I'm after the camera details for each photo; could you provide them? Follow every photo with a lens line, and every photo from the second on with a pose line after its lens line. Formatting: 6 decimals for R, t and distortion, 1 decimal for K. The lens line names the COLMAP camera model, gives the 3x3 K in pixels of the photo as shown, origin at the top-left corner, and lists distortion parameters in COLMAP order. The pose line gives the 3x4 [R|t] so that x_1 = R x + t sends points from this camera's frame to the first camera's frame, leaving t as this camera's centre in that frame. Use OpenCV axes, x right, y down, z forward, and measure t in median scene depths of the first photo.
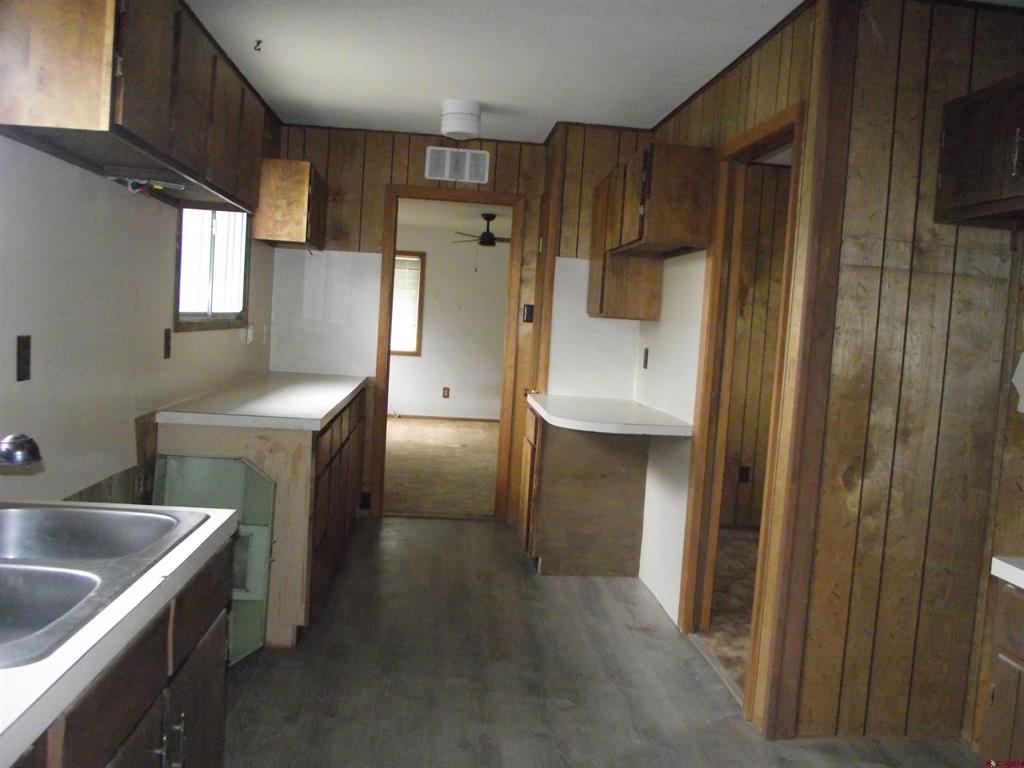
lens RADIAL K [[851.7, 0, 507.3], [0, 851.7, 361.3], [0, 0, 1]] dist [-0.089214, 0.065985]
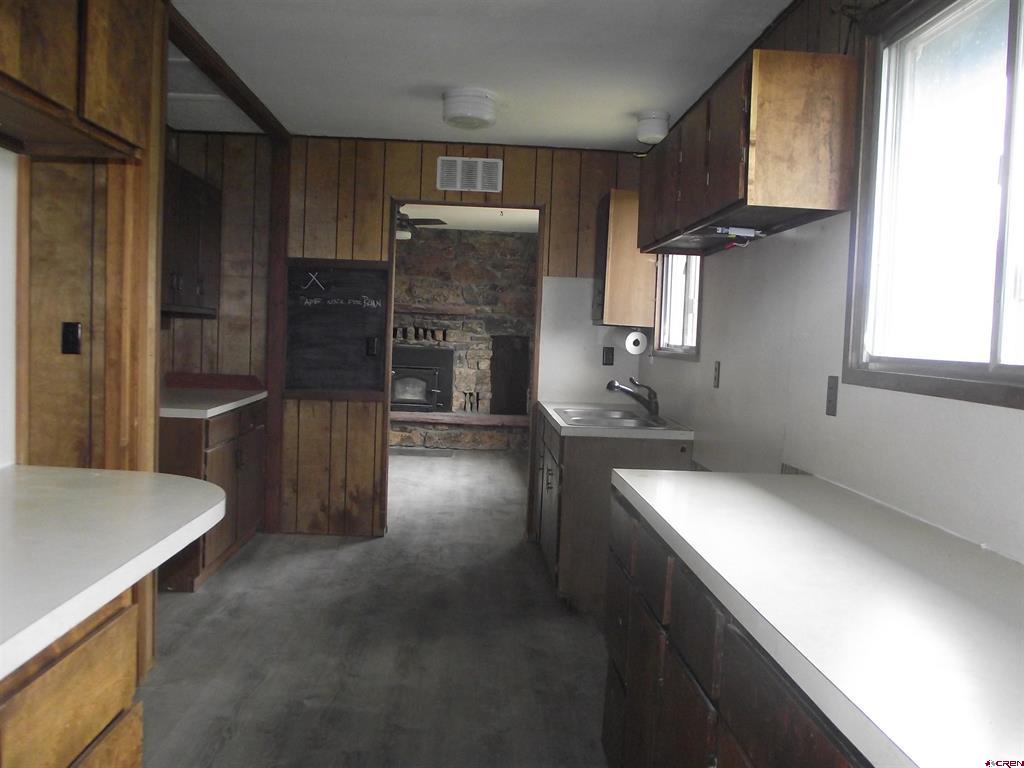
lens RADIAL K [[851.7, 0, 507.3], [0, 851.7, 361.3], [0, 0, 1]] dist [-0.089214, 0.065985]
pose [[-0.993609, -0.106095, 0.038540, -0.153159], [-0.102346, 0.990773, 0.088853, -0.096912], [-0.047611, 0.084341, -0.995299, 1.915194]]
